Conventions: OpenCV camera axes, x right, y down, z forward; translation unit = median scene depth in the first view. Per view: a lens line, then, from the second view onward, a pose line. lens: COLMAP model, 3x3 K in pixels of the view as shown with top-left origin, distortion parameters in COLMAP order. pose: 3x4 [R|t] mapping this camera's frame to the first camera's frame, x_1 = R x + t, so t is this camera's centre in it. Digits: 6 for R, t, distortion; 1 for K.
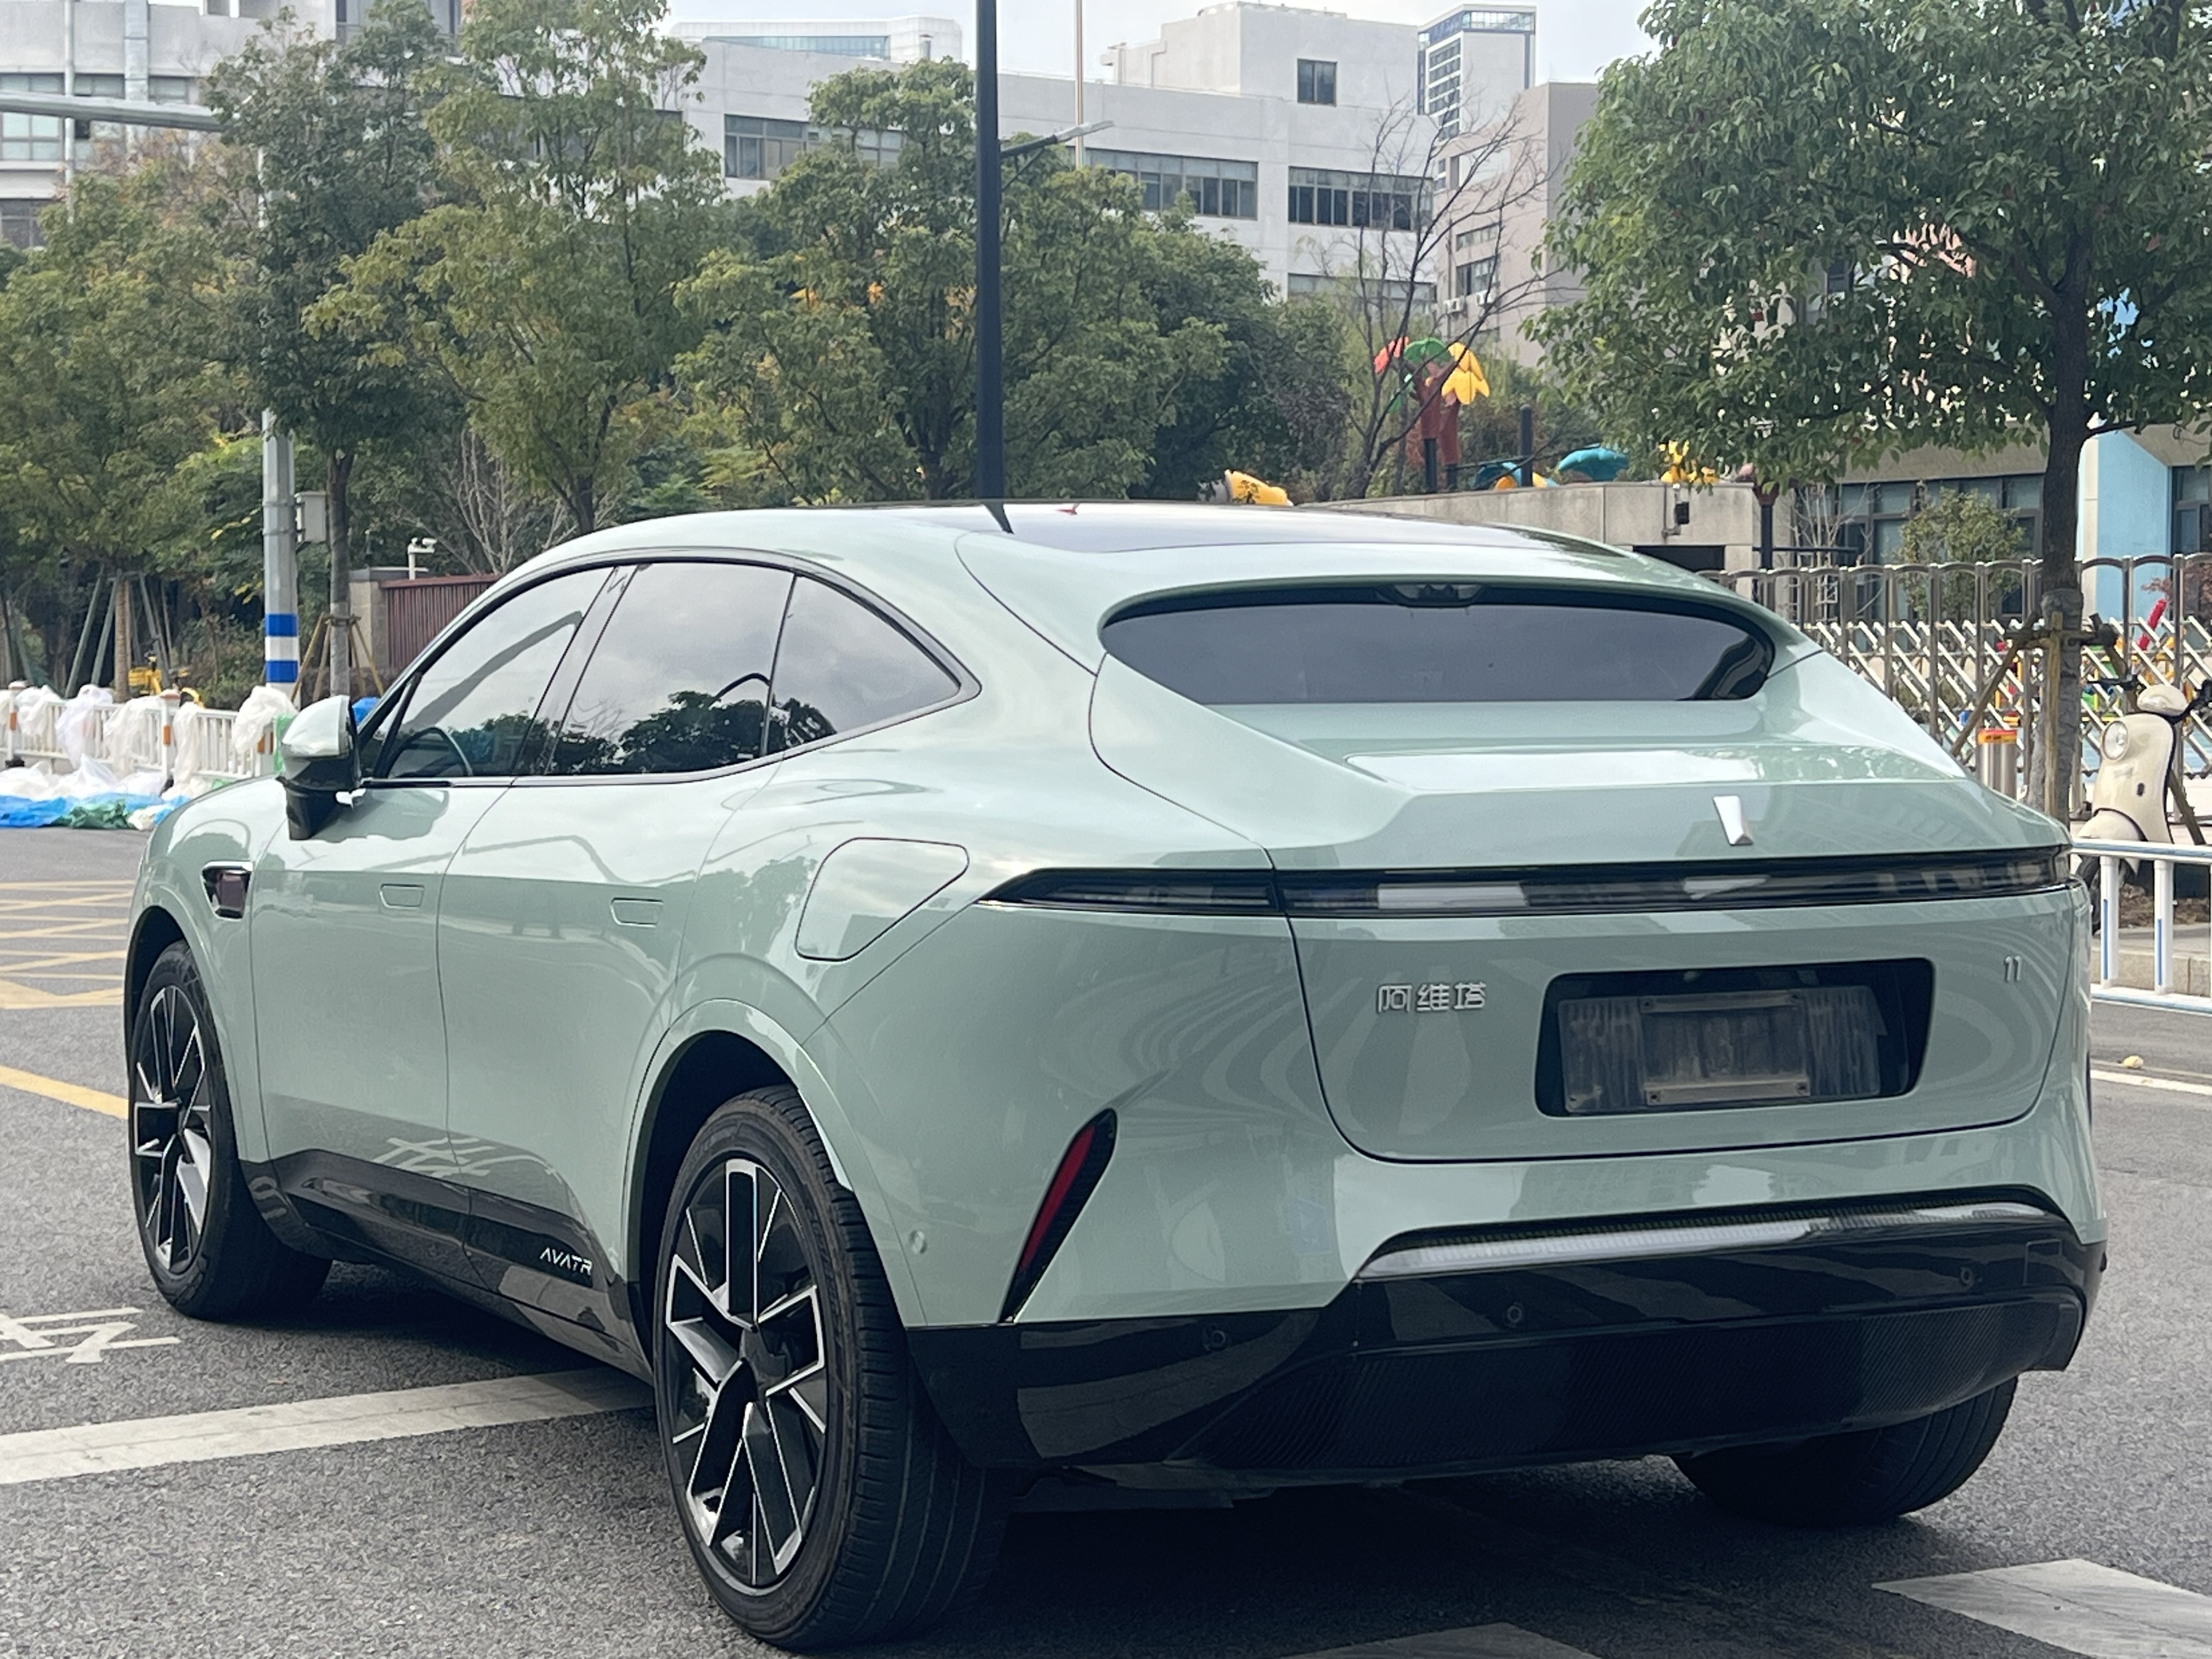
lens RADIAL K [[4103.6, 0, 1044.8], [0, 4103.6, 851.8], [0, 0, 1]] dist [0.140287, 0.000000]
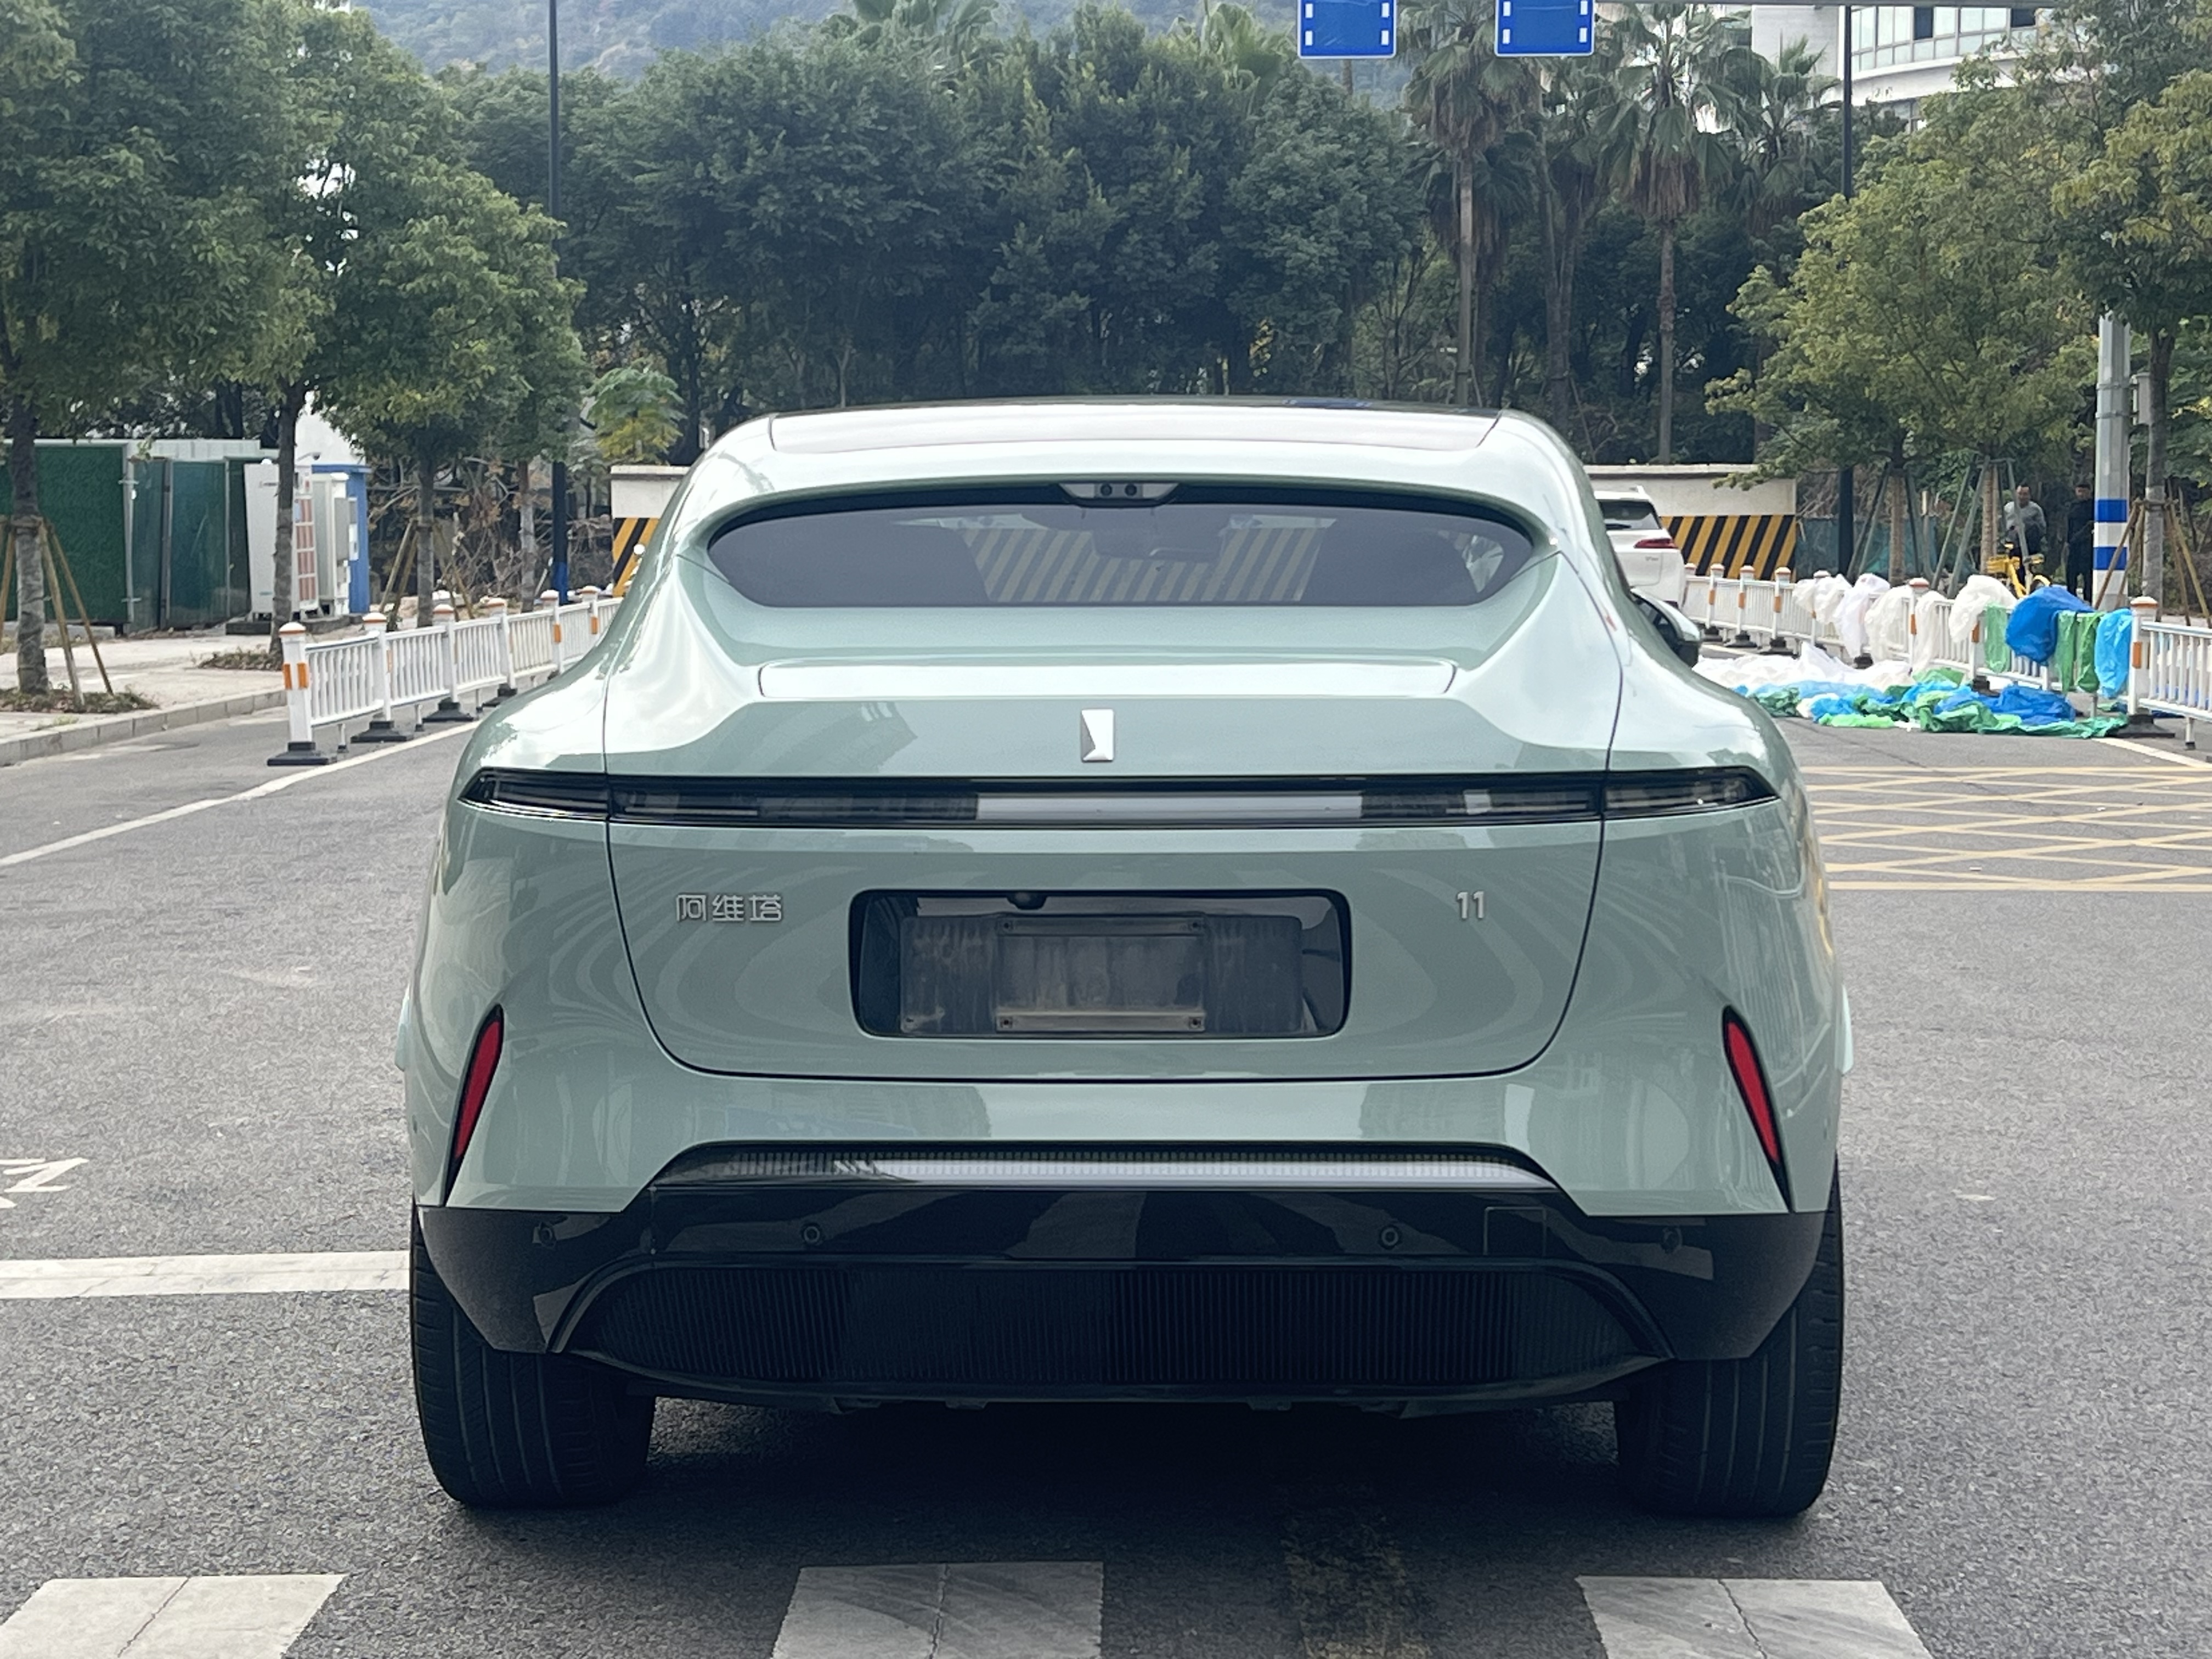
lens RADIAL K [[4103.6, 0, 1084.2], [0, 4103.6, 846.1], [0, 0, 1]] dist [0.140287, 0.000000]
pose [[0.871959, 0.035849, -0.488264, 0.119788], [-0.022982, 0.999213, 0.032322, -0.002434], [0.489039, -0.016963, 0.872097, 0.033743]]
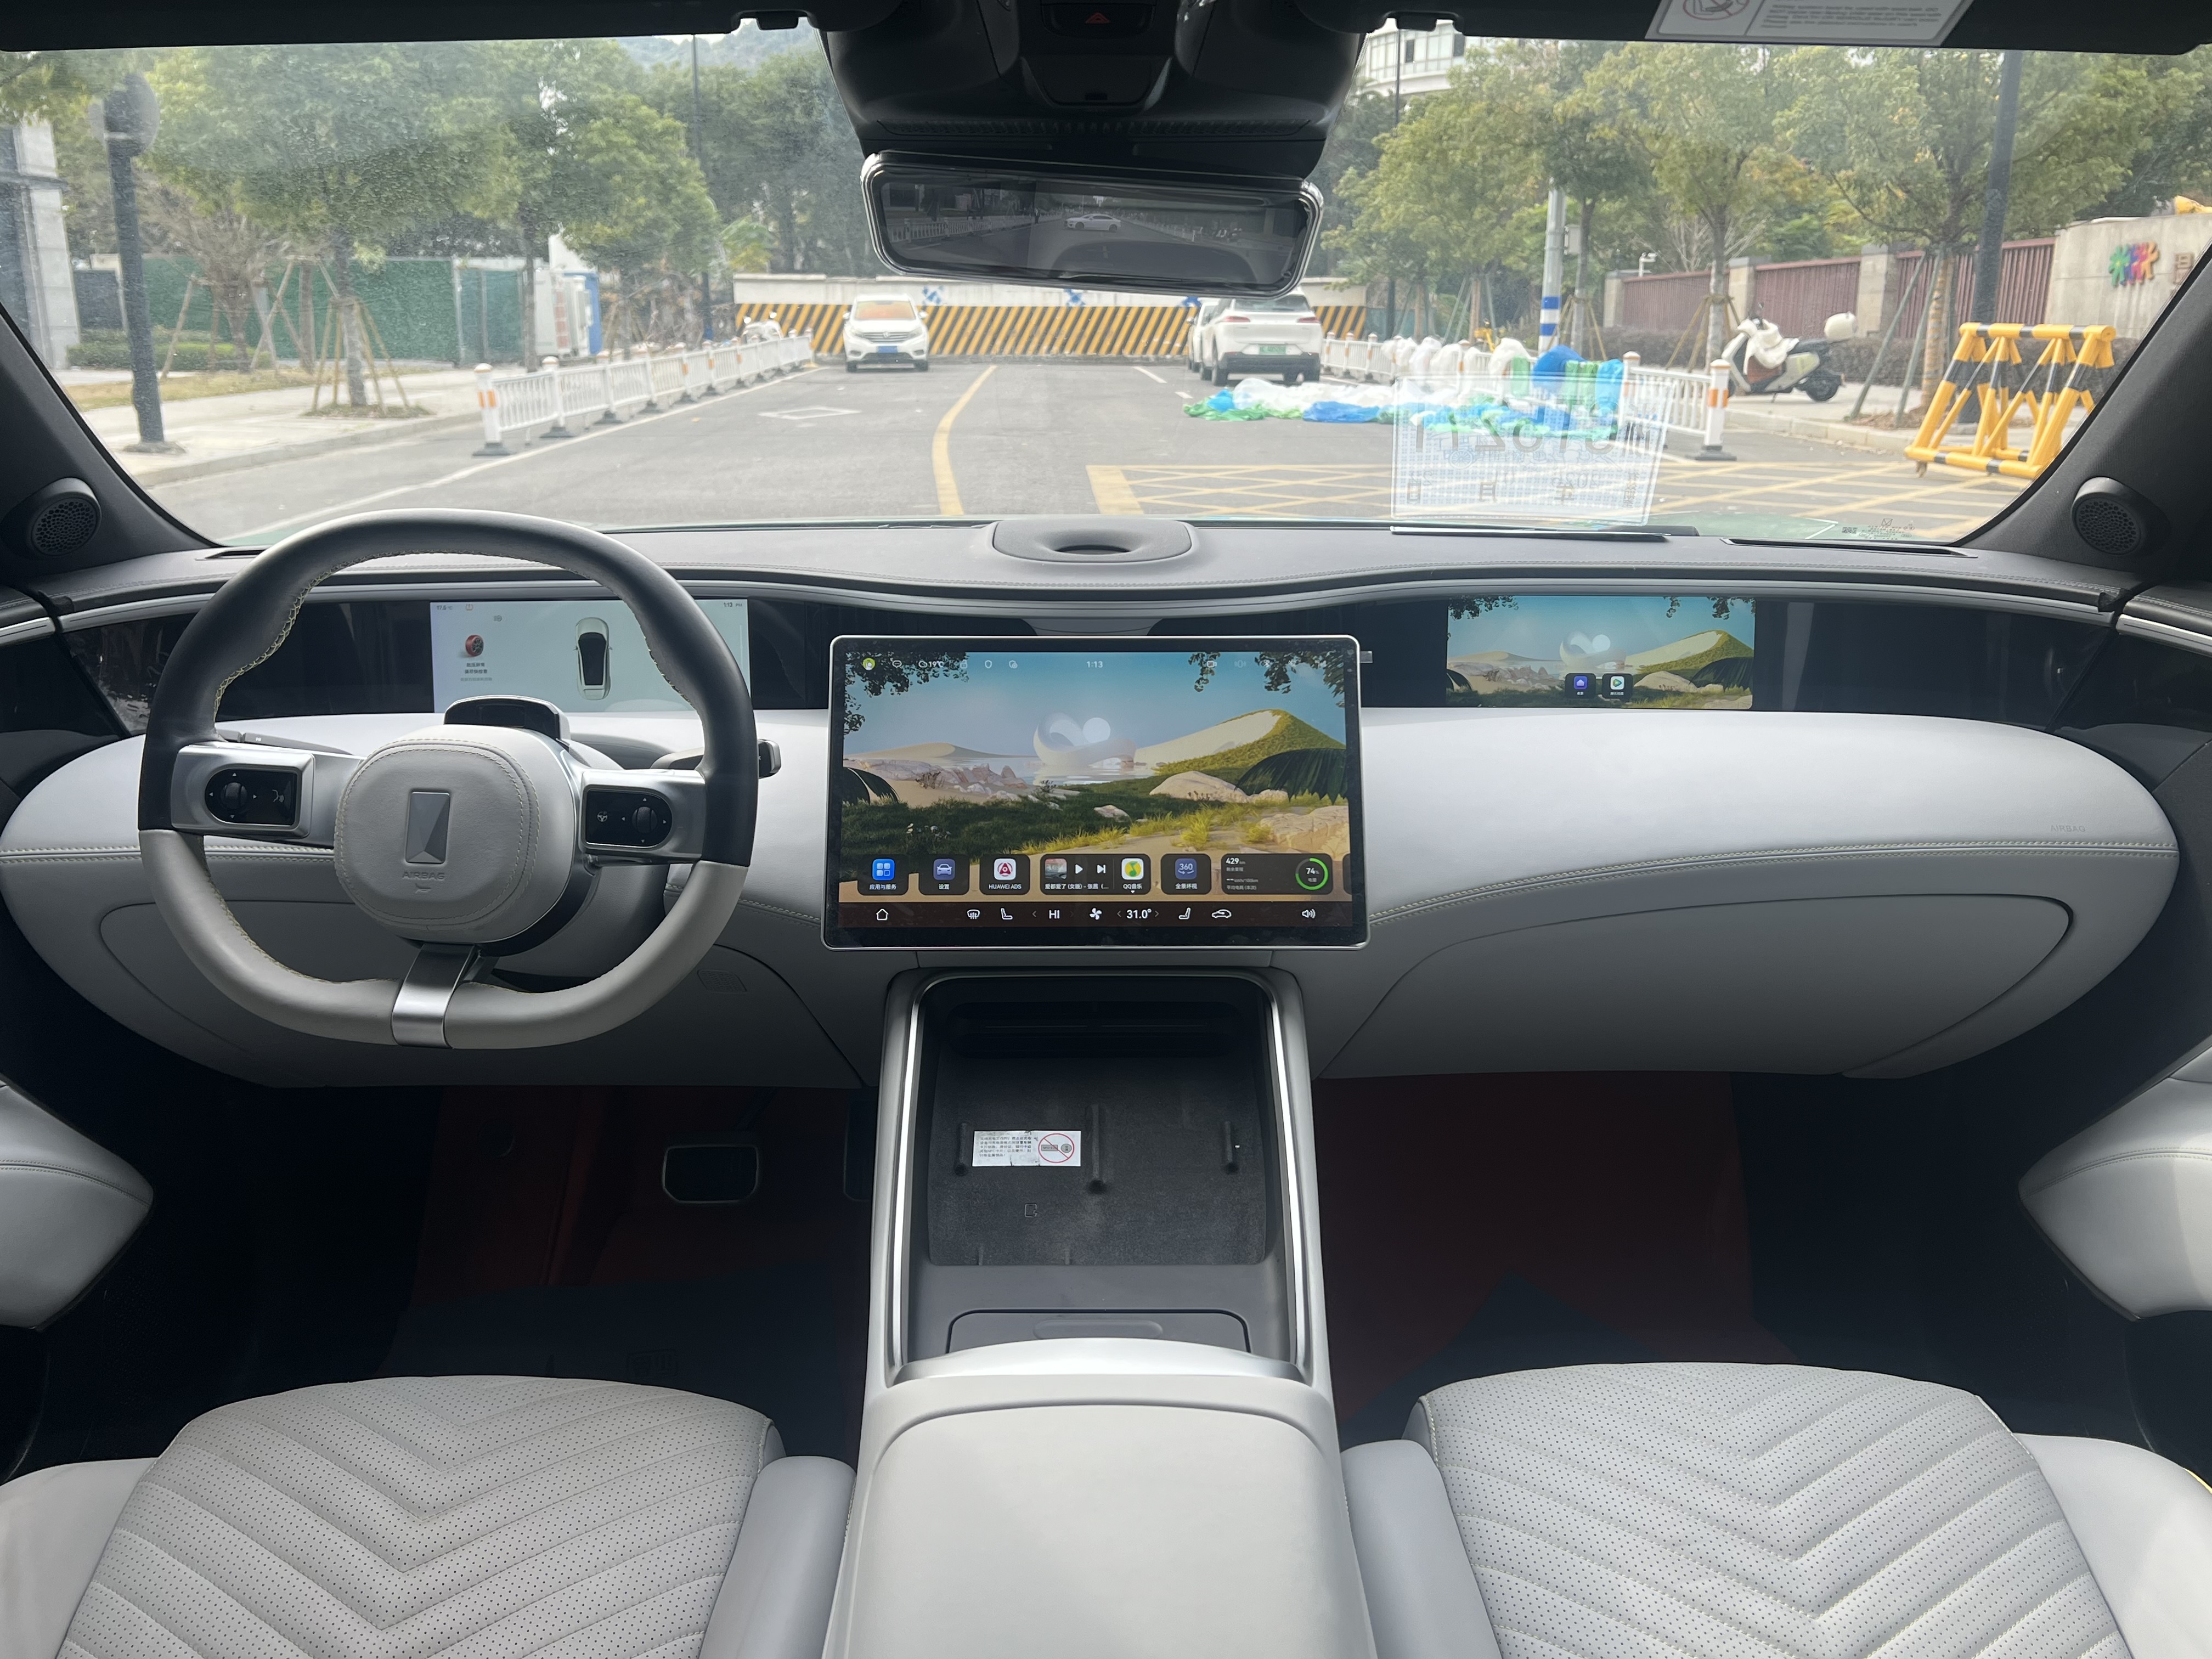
lens RADIAL K [[1825.1, 0, 1101.8], [0, 1825.1, 797.4], [0, 0, 1]] dist [0.032583, -0.037431]
pose [[0.898433, 0.114508, -0.423919, 0.001709], [-0.025240, 0.977271, 0.210486, -0.010906], [0.438386, -0.178408, 0.880902, 0.249903]]
